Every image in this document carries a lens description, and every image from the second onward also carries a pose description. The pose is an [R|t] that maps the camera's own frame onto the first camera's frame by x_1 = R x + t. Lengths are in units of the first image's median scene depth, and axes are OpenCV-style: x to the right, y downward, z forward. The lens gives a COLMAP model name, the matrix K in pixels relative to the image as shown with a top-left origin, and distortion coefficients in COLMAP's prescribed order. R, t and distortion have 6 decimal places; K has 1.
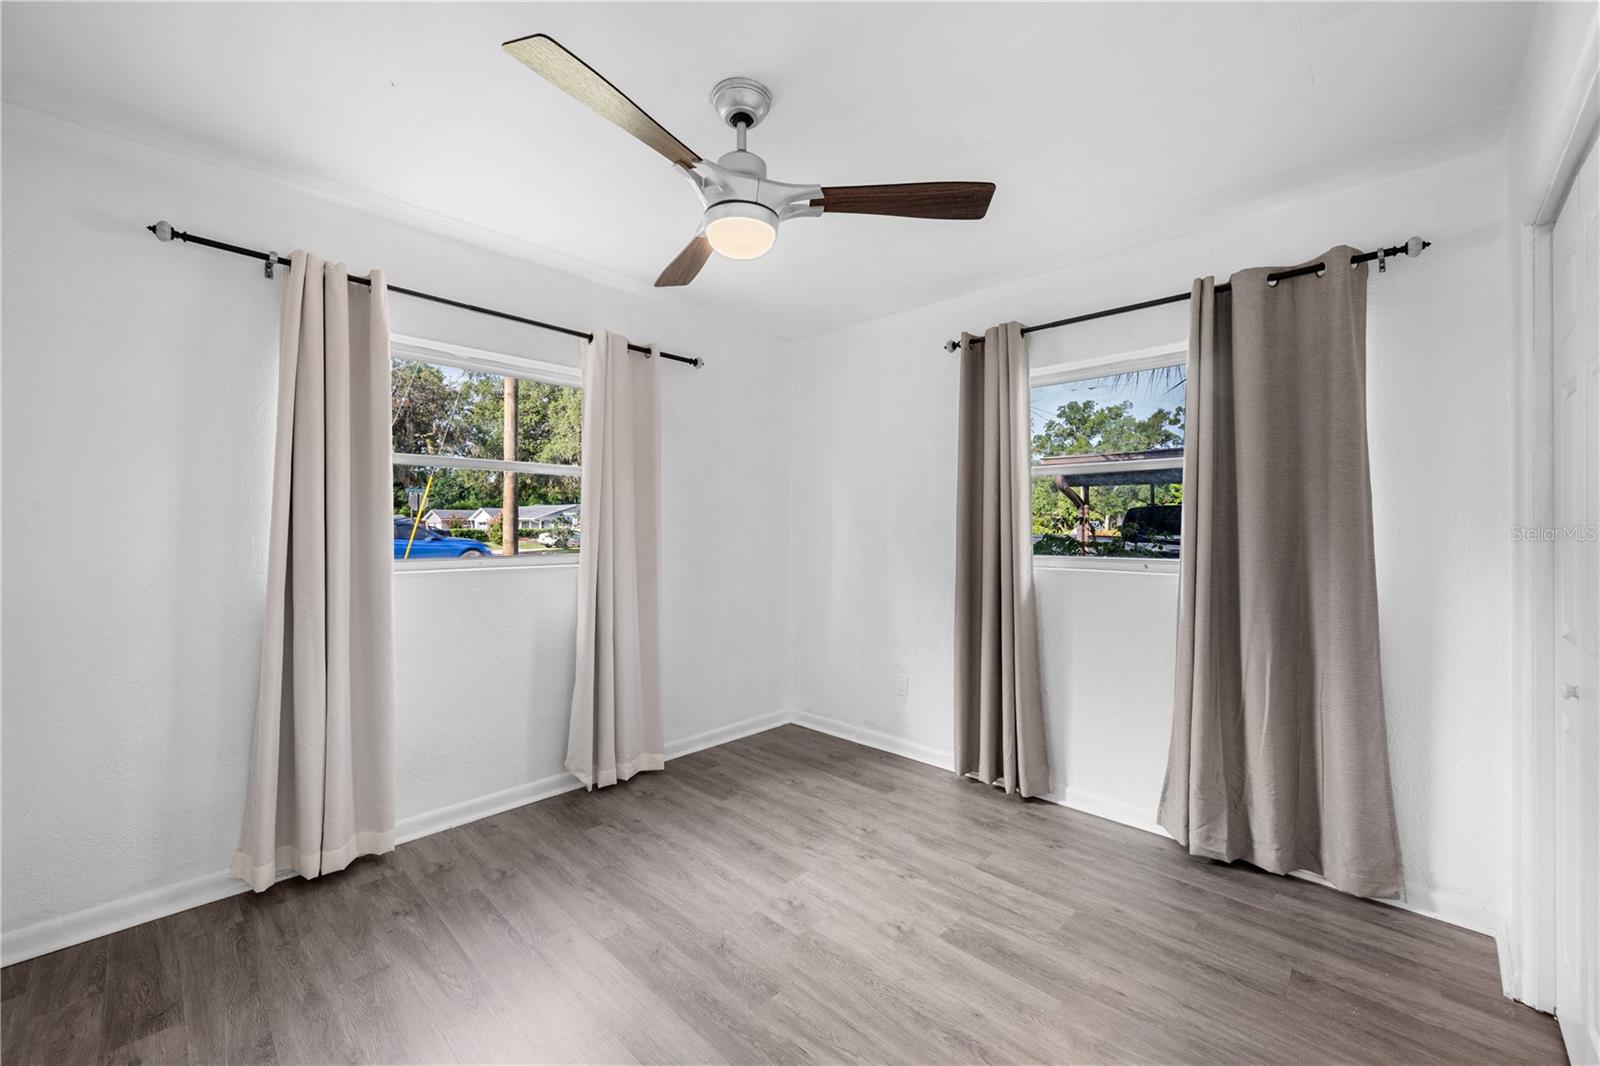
lens RADIAL K [[632.8, 0, 798.6], [0, 632.8, 527.4], [0, 0, 1]] dist [-0.001940, 0.000364]
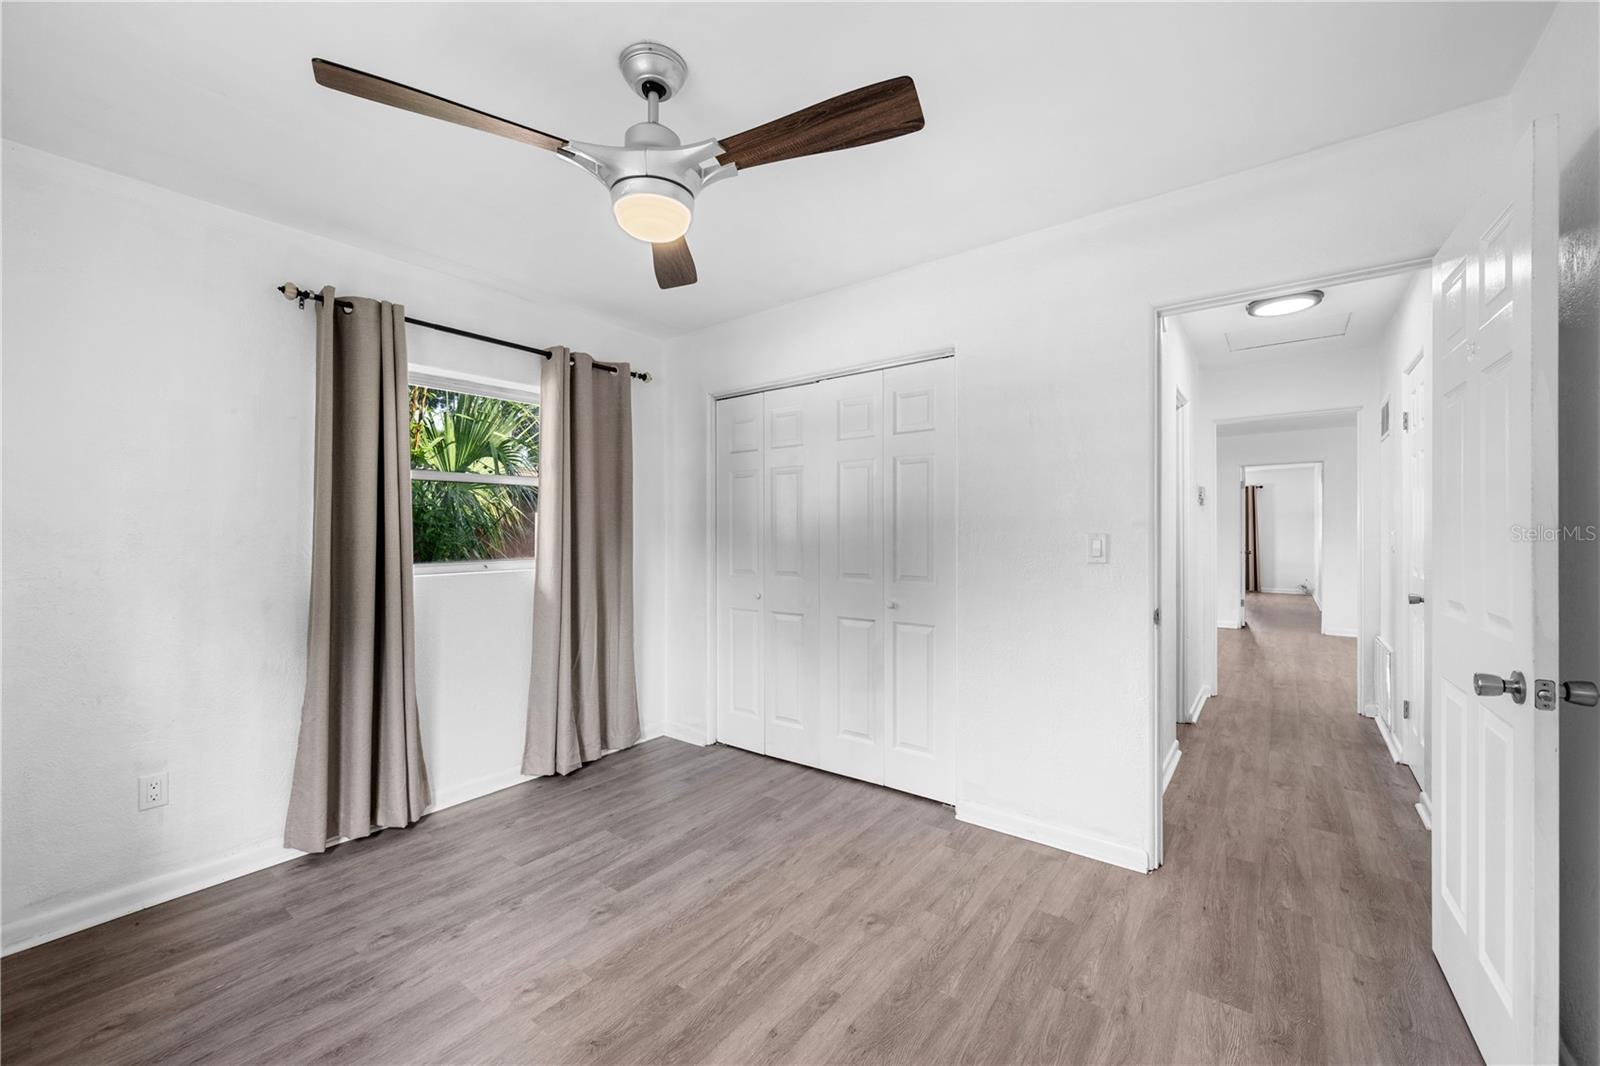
lens RADIAL K [[632.8, 0, 798.6], [0, 632.8, 527.4], [0, 0, 1]] dist [-0.001940, 0.000364]
pose [[-0.114573, 0.004139, 0.993406, -0.812957], [0.008725, 0.999957, -0.003160, 0.001393], [-0.993377, 0.008305, -0.114604, 0.695404]]
